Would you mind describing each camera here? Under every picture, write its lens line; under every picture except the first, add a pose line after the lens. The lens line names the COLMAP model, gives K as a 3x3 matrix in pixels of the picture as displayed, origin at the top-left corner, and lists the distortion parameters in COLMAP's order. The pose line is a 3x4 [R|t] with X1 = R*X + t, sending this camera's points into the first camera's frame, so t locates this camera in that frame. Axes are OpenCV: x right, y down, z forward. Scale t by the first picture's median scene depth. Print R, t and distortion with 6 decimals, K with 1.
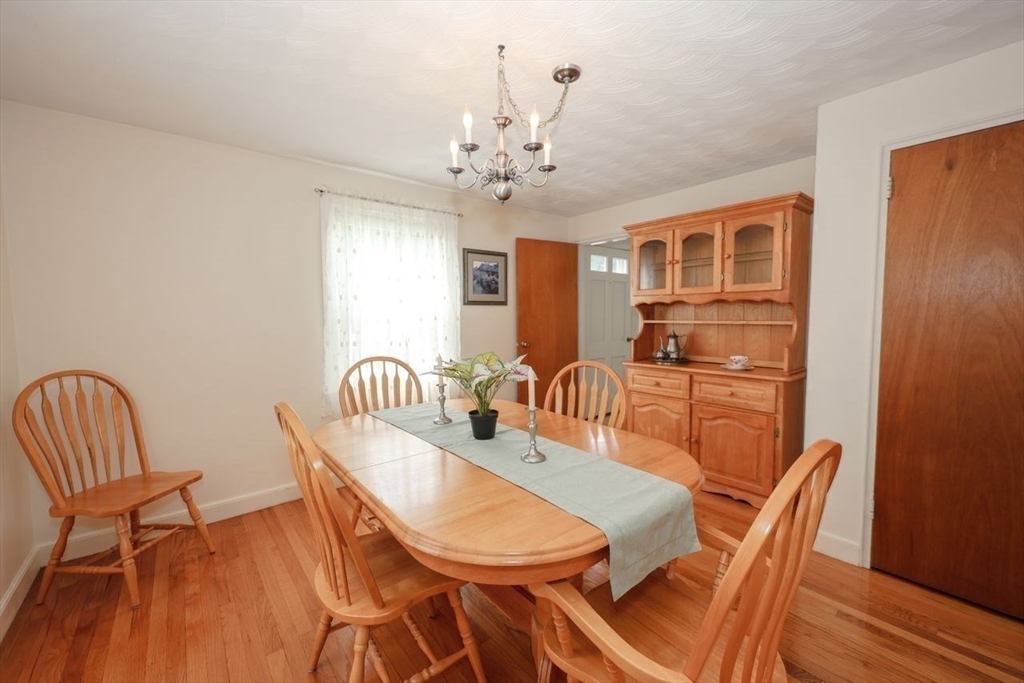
lens RADIAL K [[416.1, 0, 508.3], [0, 416.1, 338.7], [0, 0, 1]] dist [-0.000067, -0.000035]
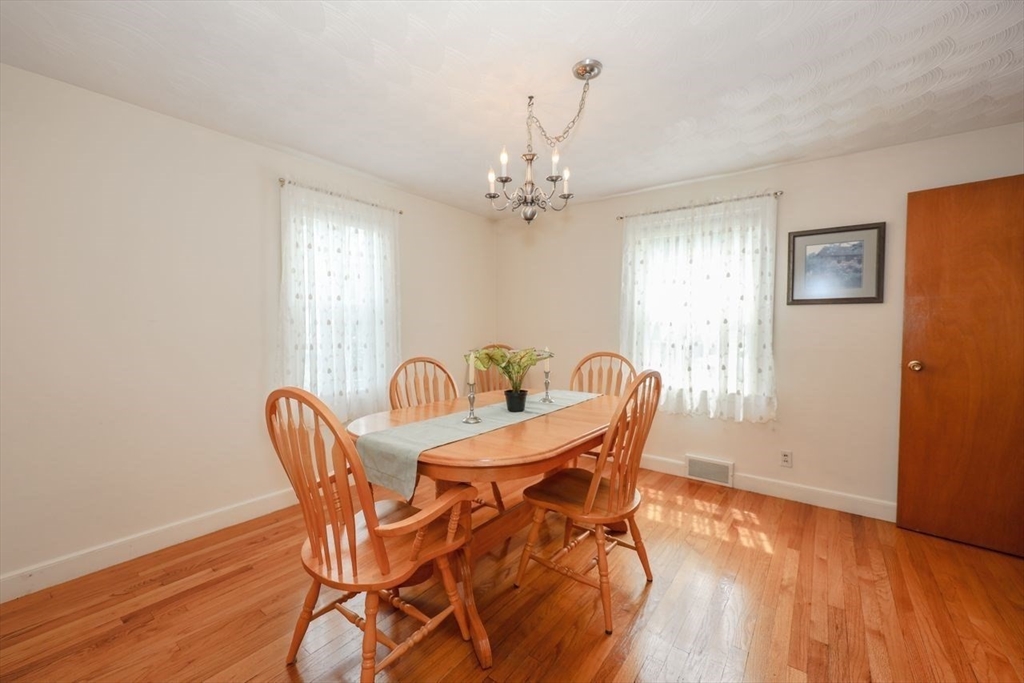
lens RADIAL K [[416.1, 0, 508.3], [0, 416.1, 338.7], [0, 0, 1]] dist [-0.000067, -0.000035]
pose [[0.230302, 0.047369, -0.971966, 0.647150], [-0.057716, 0.997721, 0.034948, -0.018173], [0.971406, 0.048050, 0.232511, 0.375075]]
